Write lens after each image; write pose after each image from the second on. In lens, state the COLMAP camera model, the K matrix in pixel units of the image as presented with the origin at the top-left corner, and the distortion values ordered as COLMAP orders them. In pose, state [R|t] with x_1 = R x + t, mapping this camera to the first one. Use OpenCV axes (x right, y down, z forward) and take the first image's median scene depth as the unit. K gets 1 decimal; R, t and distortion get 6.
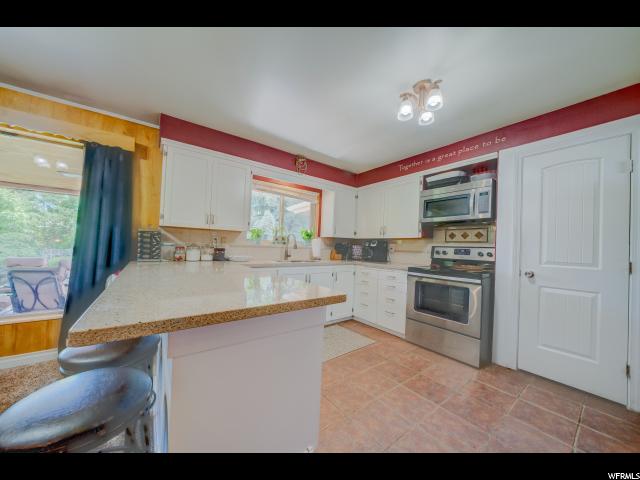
lens RADIAL K [[221.9, 0, 318.3], [0, 221.9, 243.7], [0, 0, 1]] dist [-0.001164, -0.000165]
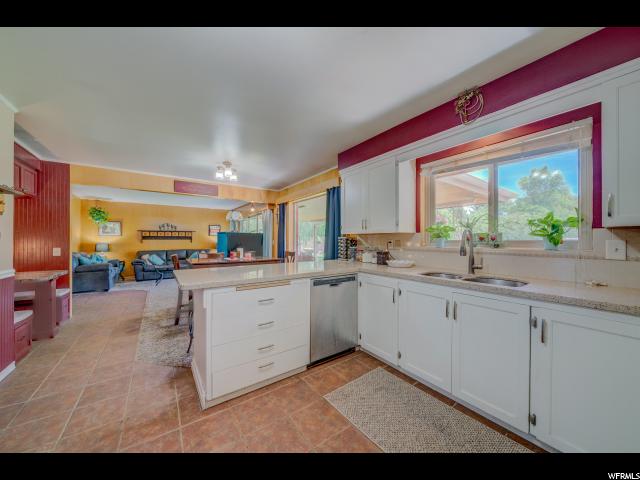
lens RADIAL K [[229.3, 0, 312.5], [0, 229.3, 239.5], [0, 0, 1]] dist [-0.001705, -0.000170]
pose [[-0.033991, -0.033330, -0.998866, 0.575574], [0.012145, 0.999356, -0.033760, -0.003413], [0.999348, -0.013278, -0.033565, 0.705038]]
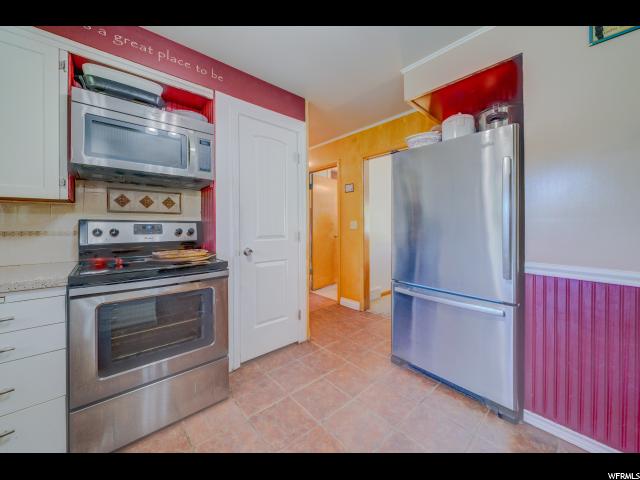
lens RADIAL K [[246.4, 0, 301.6], [0, 246.4, 225.8], [0, 0, 1]] dist [-0.000073, -0.000011]
pose [[-0.050922, -0.035879, 0.998058, -0.026741], [-0.019826, 0.999194, 0.034908, -0.003247], [-0.998506, -0.018010, -0.051592, 0.610367]]
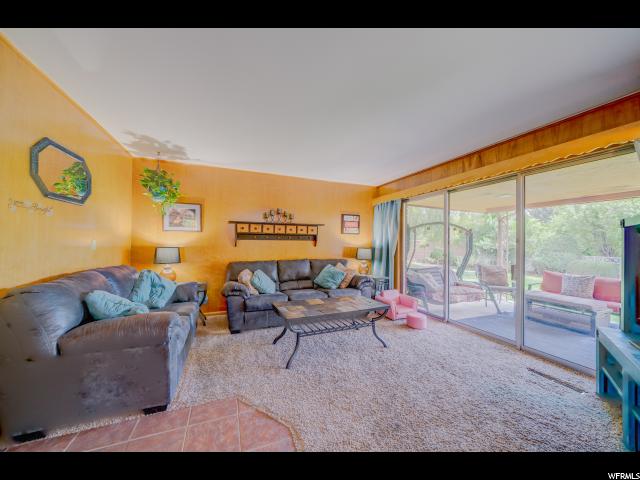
lens RADIAL K [[229.3, 0, 312.5], [0, 229.3, 239.5], [0, 0, 1]] dist [-0.001705, -0.000170]
pose [[-0.259948, -0.046620, -0.964497, -0.795922], [-0.005334, 0.998888, -0.046845, -0.053930], [0.965608, -0.007032, -0.259907, -0.549278]]
